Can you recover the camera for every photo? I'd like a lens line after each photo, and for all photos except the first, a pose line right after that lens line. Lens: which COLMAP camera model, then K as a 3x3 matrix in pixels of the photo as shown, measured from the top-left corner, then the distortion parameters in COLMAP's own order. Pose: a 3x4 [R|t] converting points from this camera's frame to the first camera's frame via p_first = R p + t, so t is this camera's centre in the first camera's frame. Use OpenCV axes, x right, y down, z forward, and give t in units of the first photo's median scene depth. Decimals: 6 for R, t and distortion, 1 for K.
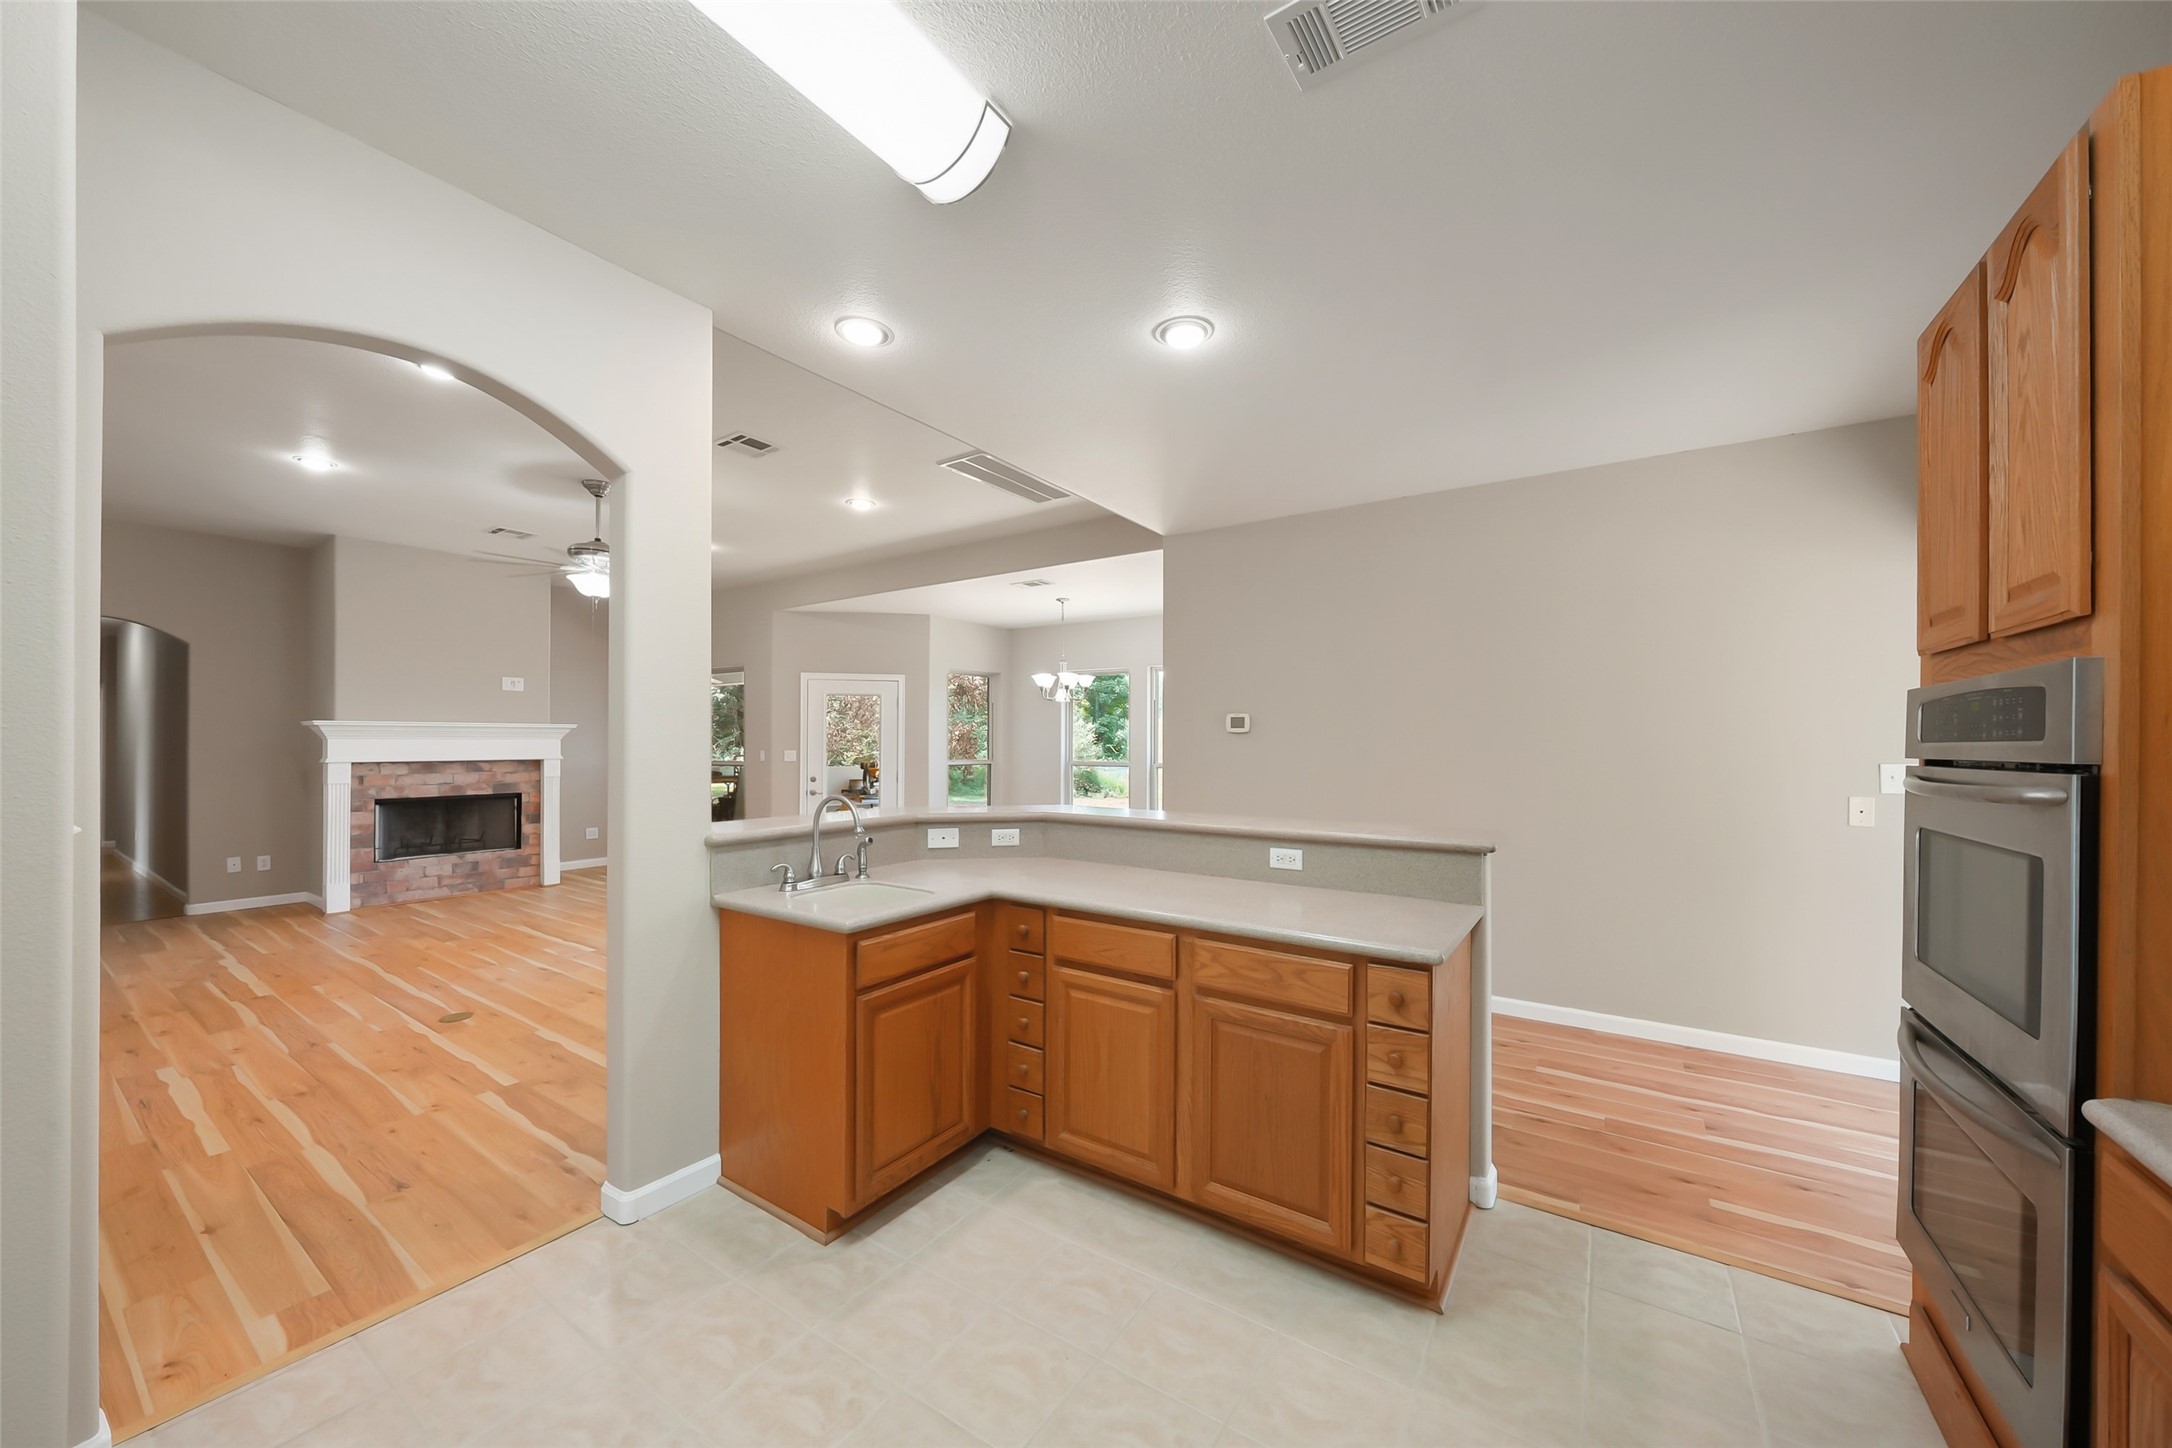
lens RADIAL K [[789.0, 0, 1081.1], [0, 789.0, 738.5], [0, 0, 1]] dist [-0.003343, -0.000296]
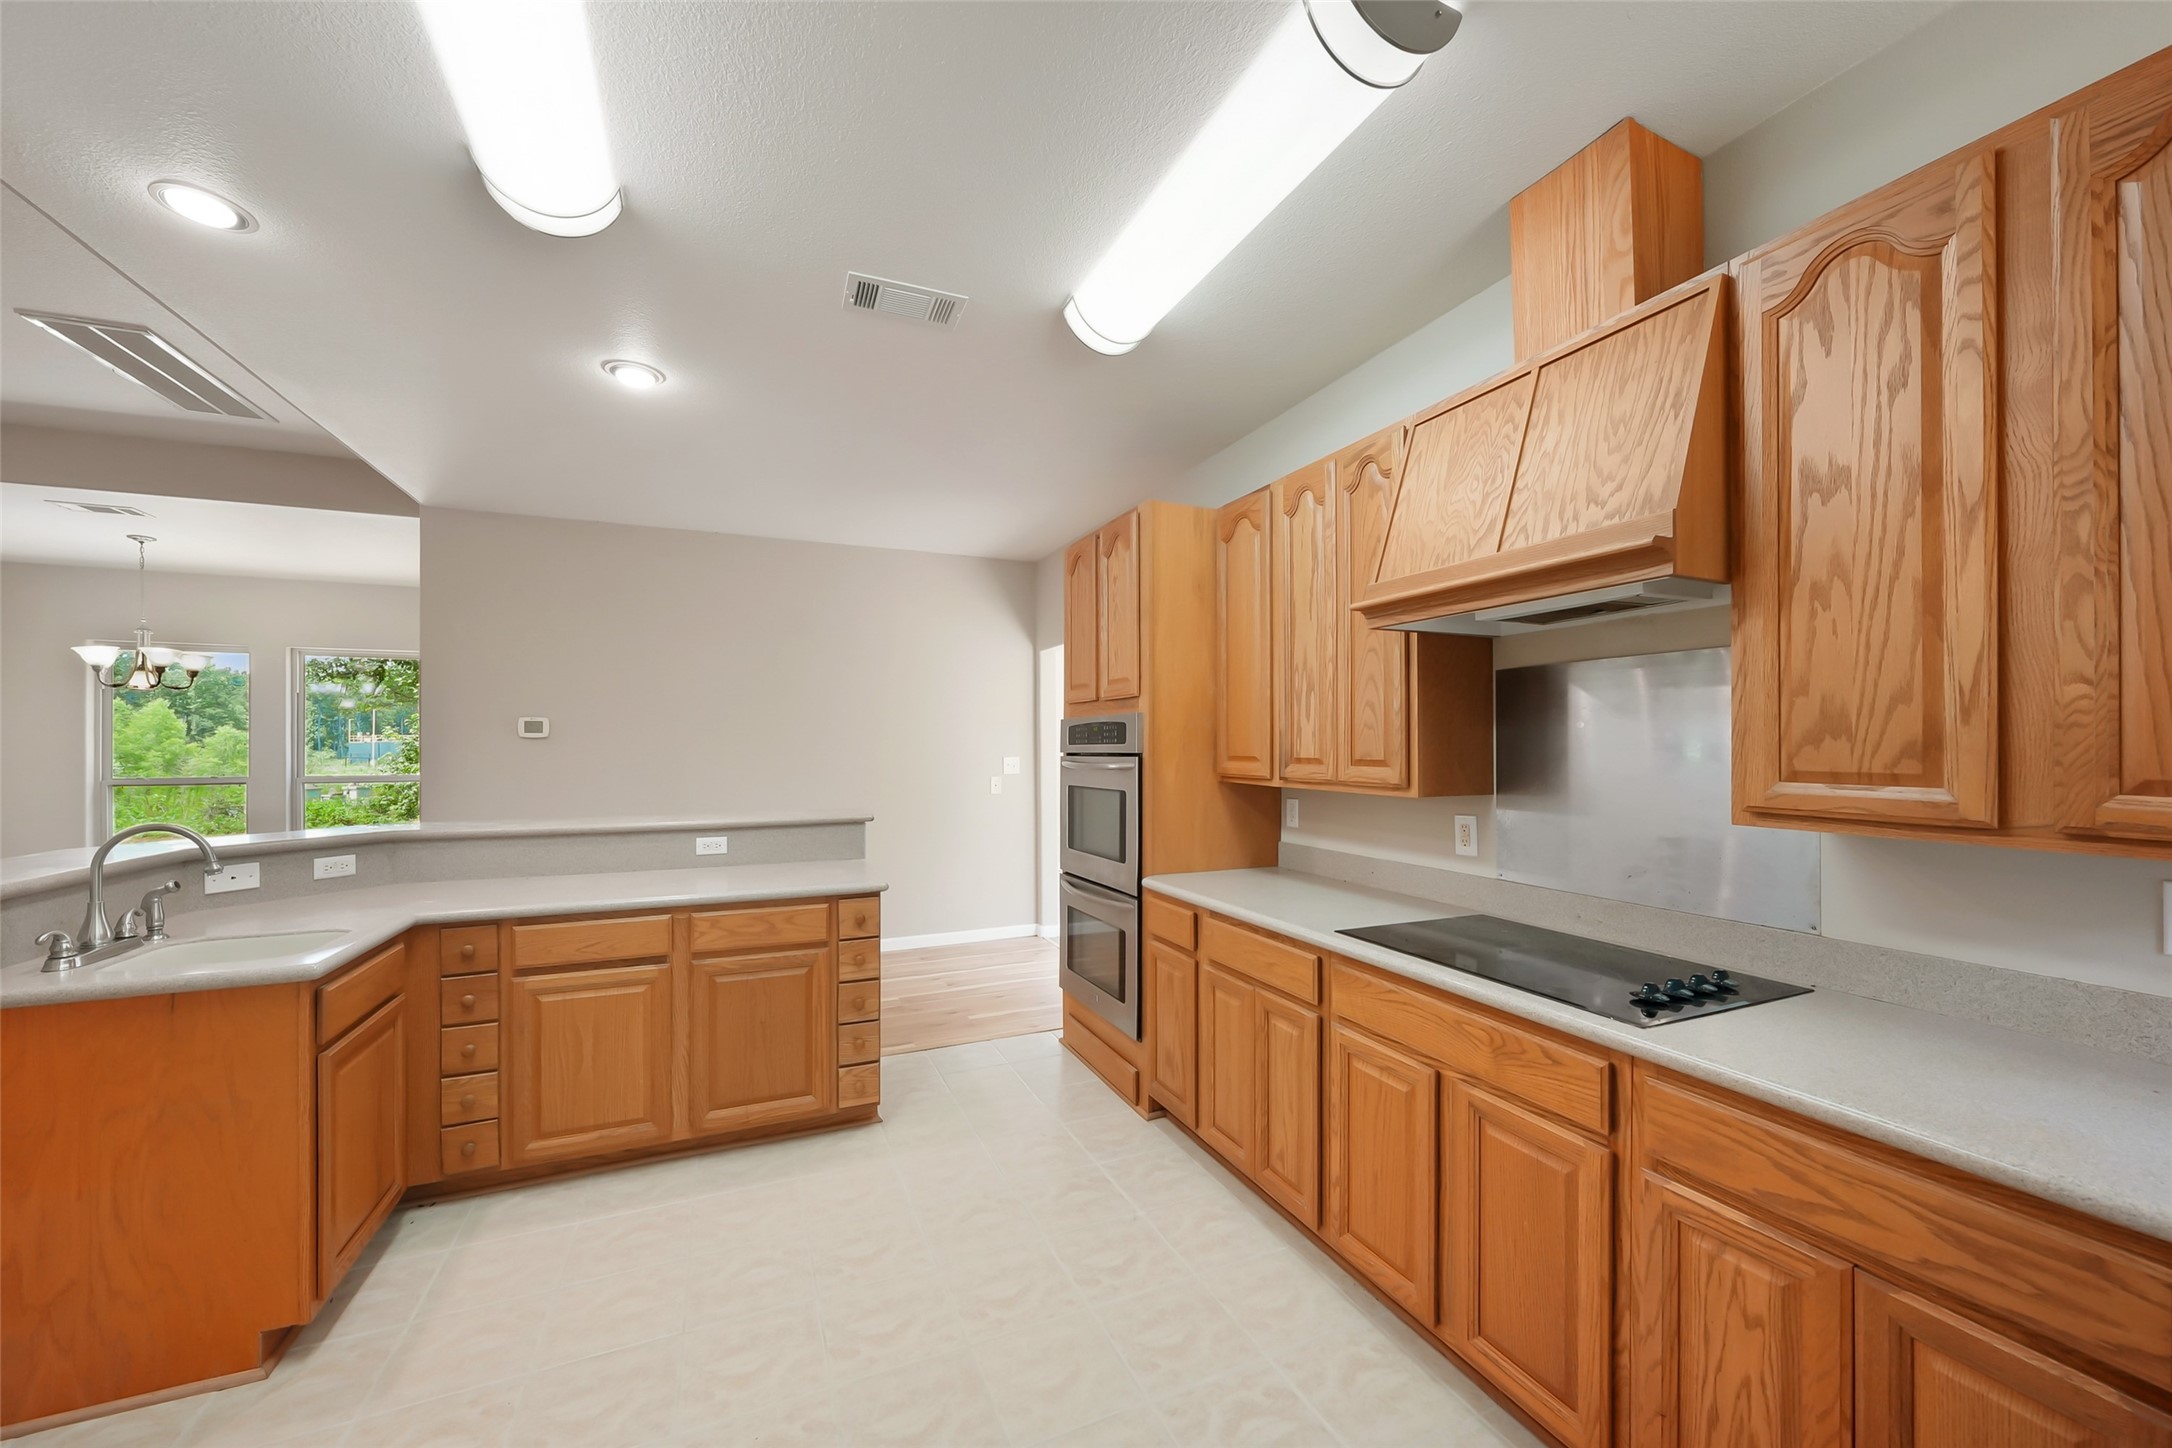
lens RADIAL K [[789.0, 0, 1086.6], [0, 789.0, 743.9], [0, 0, 1]] dist [-0.003343, -0.000296]
pose [[0.532277, -0.003330, 0.846564, -0.305475], [0.002007, 0.999994, 0.002671, -0.001500], [-0.846568, 0.000277, 0.532281, -0.073697]]
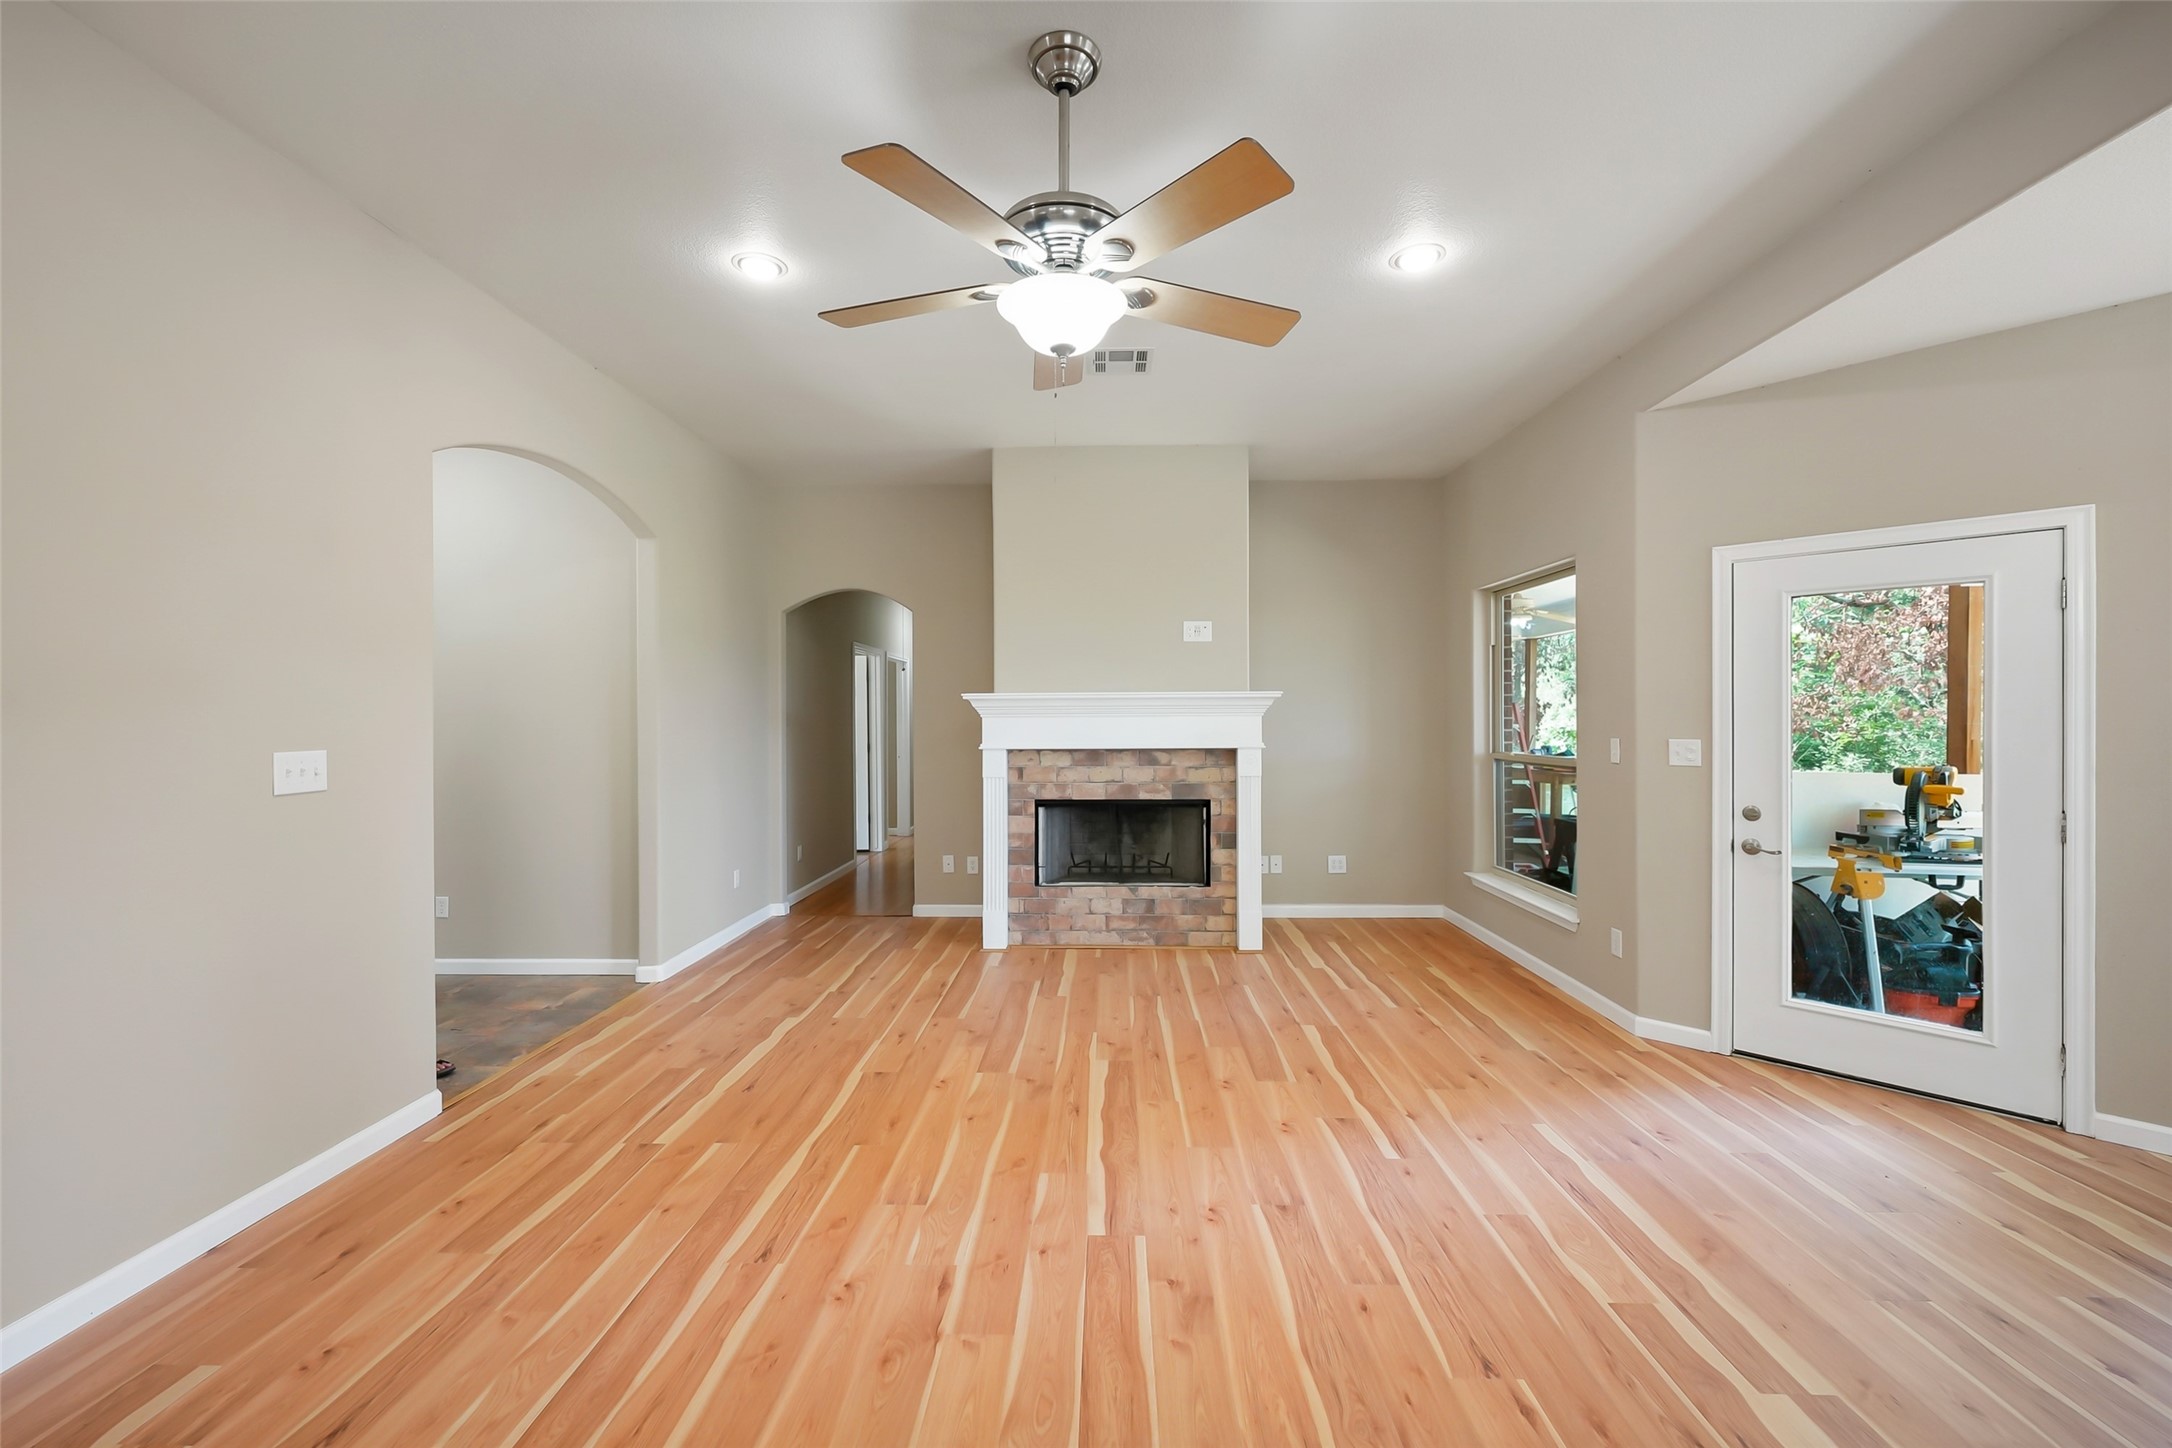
lens RADIAL K [[866.0, 0, 1084.8], [0, 866.0, 717.6], [0, 0, 1]] dist [-0.000934, -0.000898]
pose [[0.545446, -0.004232, -0.838135, -0.327140], [0.008599, 0.999963, 0.000546, 0.001191], [0.838102, -0.007505, 0.545462, 1.000645]]
